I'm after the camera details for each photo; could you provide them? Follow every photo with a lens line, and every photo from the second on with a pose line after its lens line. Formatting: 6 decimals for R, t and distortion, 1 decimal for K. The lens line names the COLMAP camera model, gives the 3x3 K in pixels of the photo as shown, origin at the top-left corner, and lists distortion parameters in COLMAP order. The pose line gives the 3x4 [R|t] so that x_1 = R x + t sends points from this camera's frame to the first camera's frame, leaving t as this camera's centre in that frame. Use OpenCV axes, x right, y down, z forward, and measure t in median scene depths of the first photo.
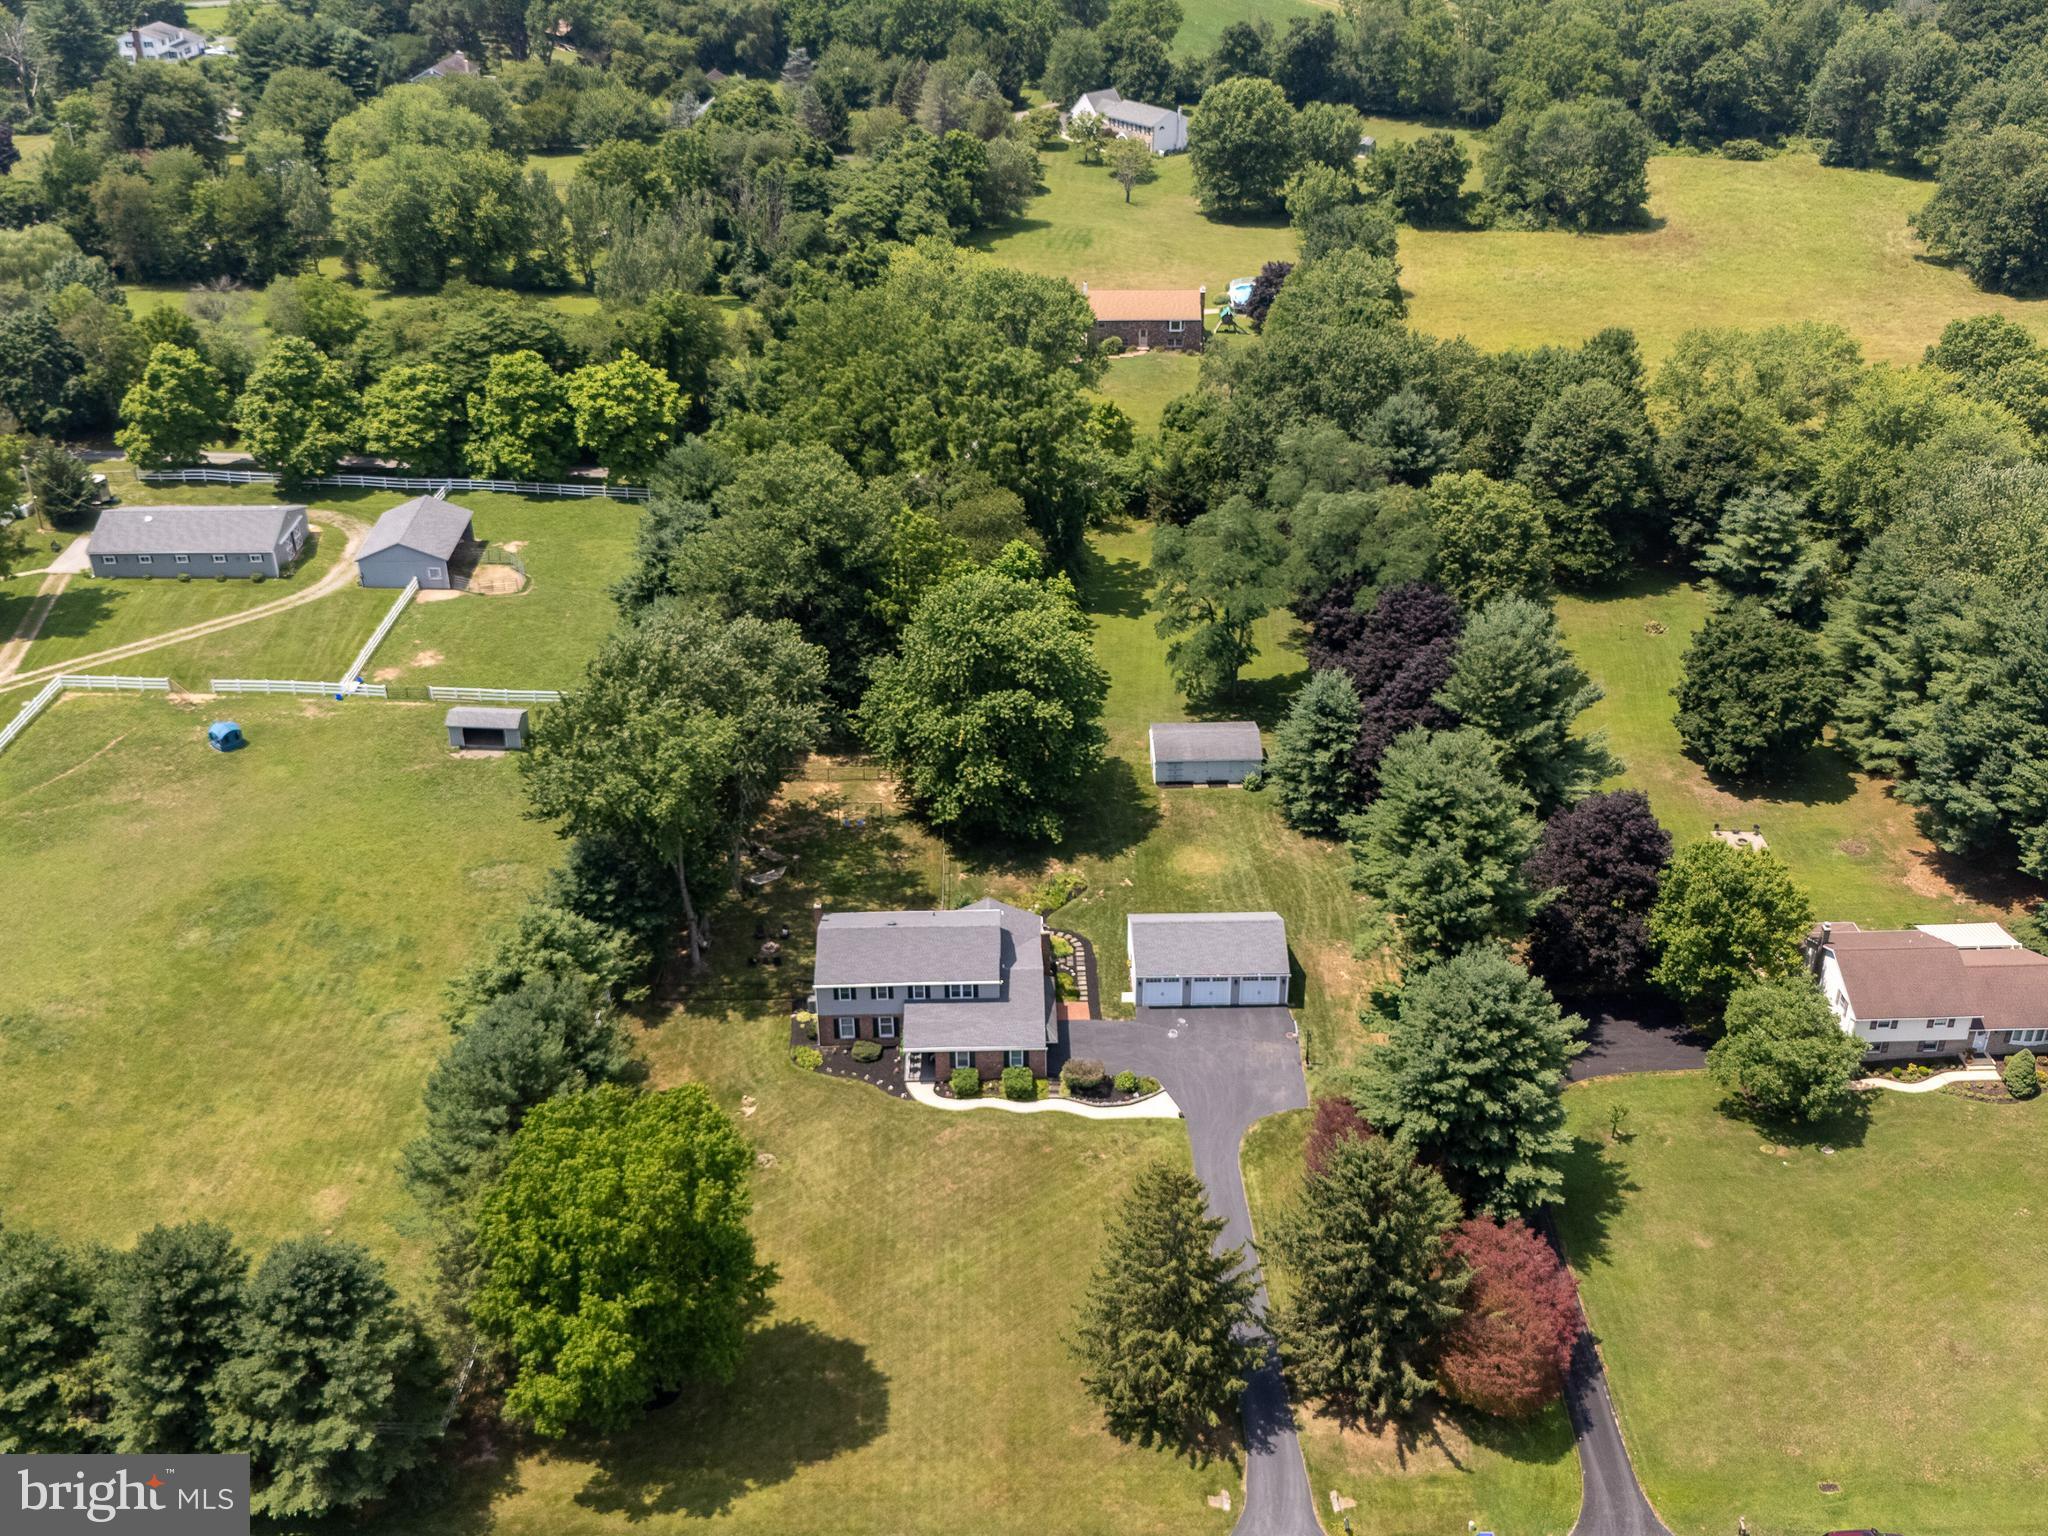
lens RADIAL K [[2089.9, 0, 1031.5], [0, 2089.9, 788.5], [0, 0, 1]] dist [0.107733, -0.243286]
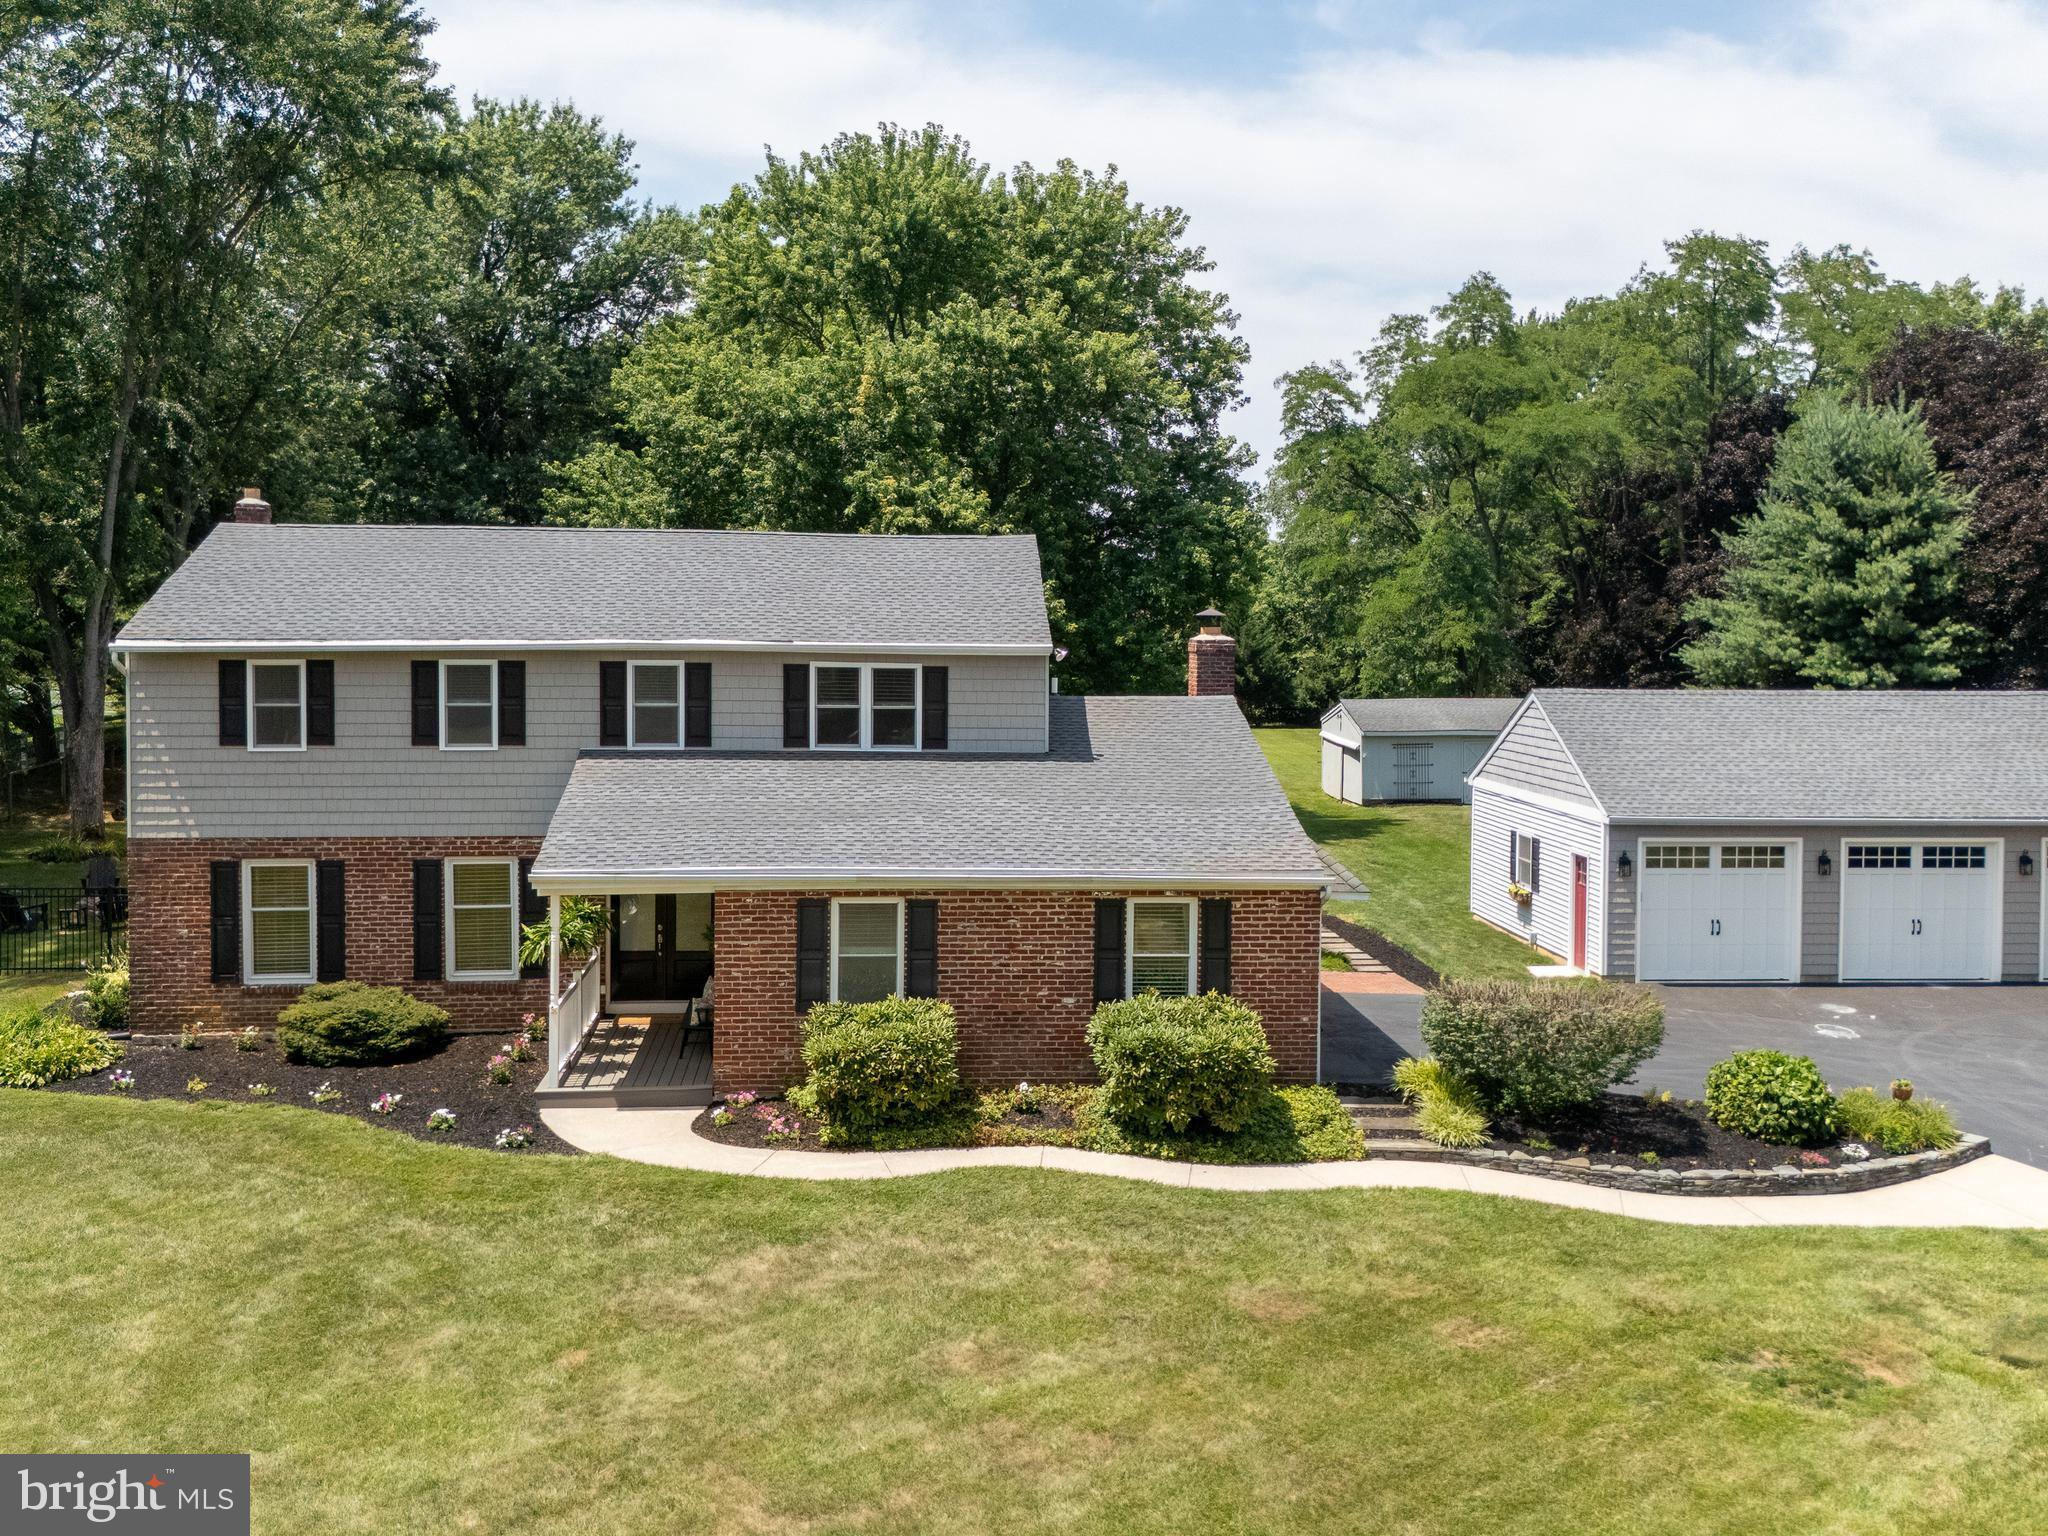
lens RADIAL K [[2051.0, 0, 1042.8], [0, 2051.0, 697.8], [0, 0, 1]] dist [0.126495, -0.260618]
pose [[0.997821, 0.016081, 0.063982, -0.022257], [0.015017, 0.889012, -0.457637, 0.144678], [-0.064241, 0.457601, 0.886834, 0.628637]]
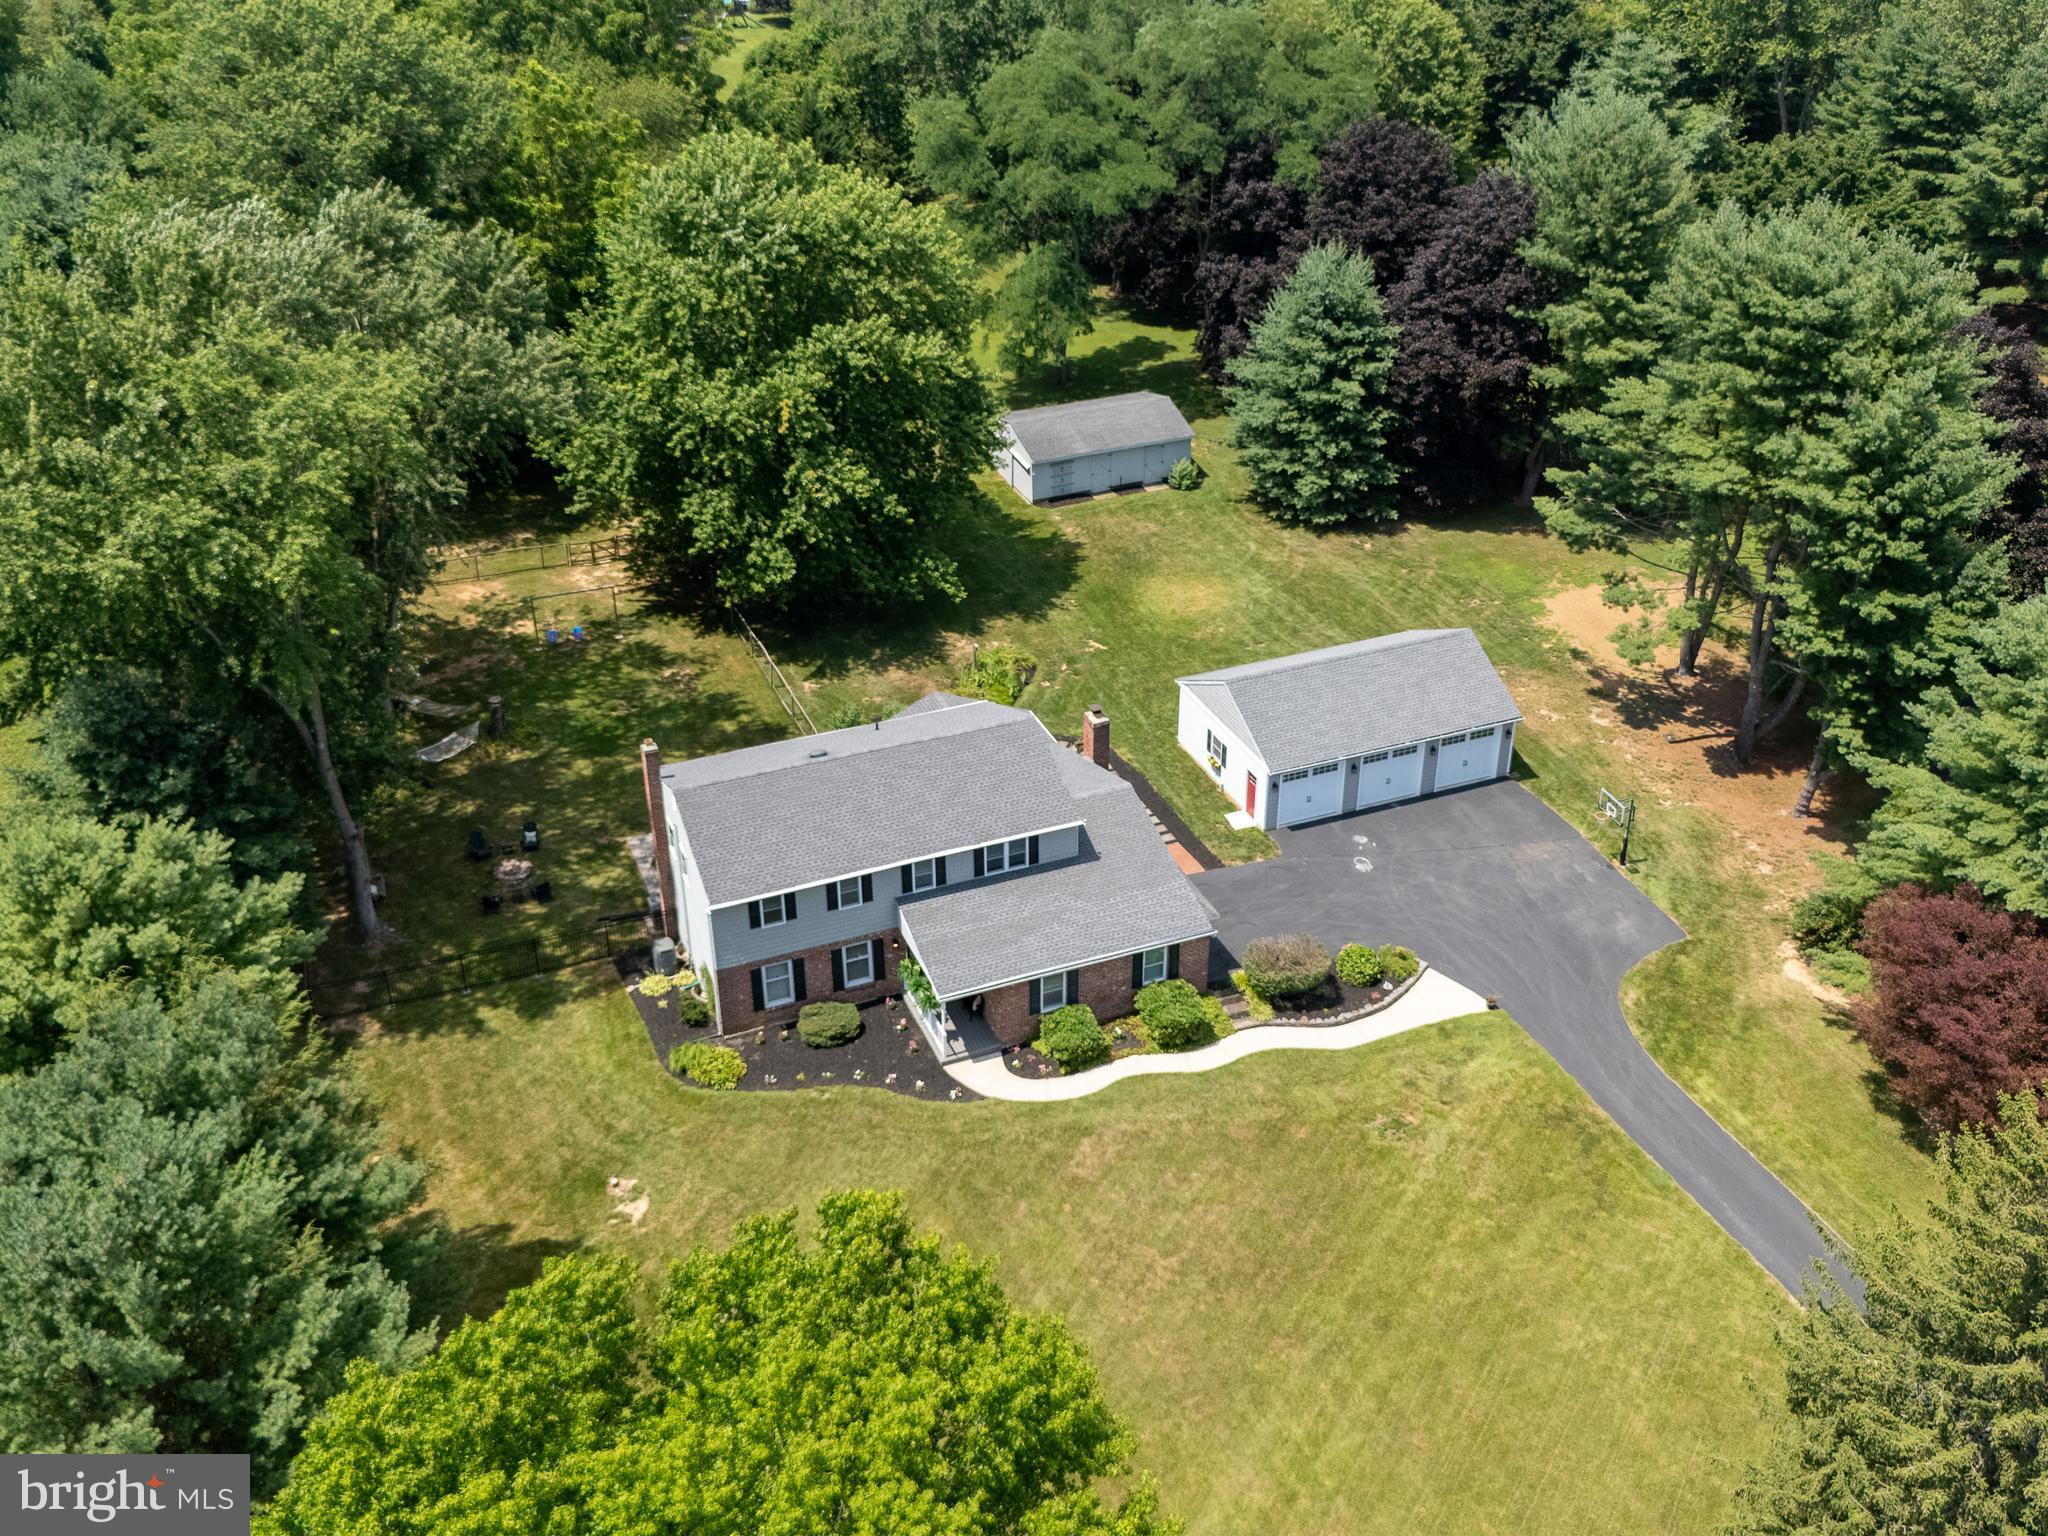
lens RADIAL K [[2003.9, 0, 1031.0], [0, 2003.9, 769.0], [0, 0, 1]] dist [0.127152, -0.267660]
pose [[0.932585, -0.183220, 0.310991, -0.129370], [0.176534, 0.983035, 0.049771, 0.042090], [-0.314835, 0.008485, 0.949109, 0.427665]]
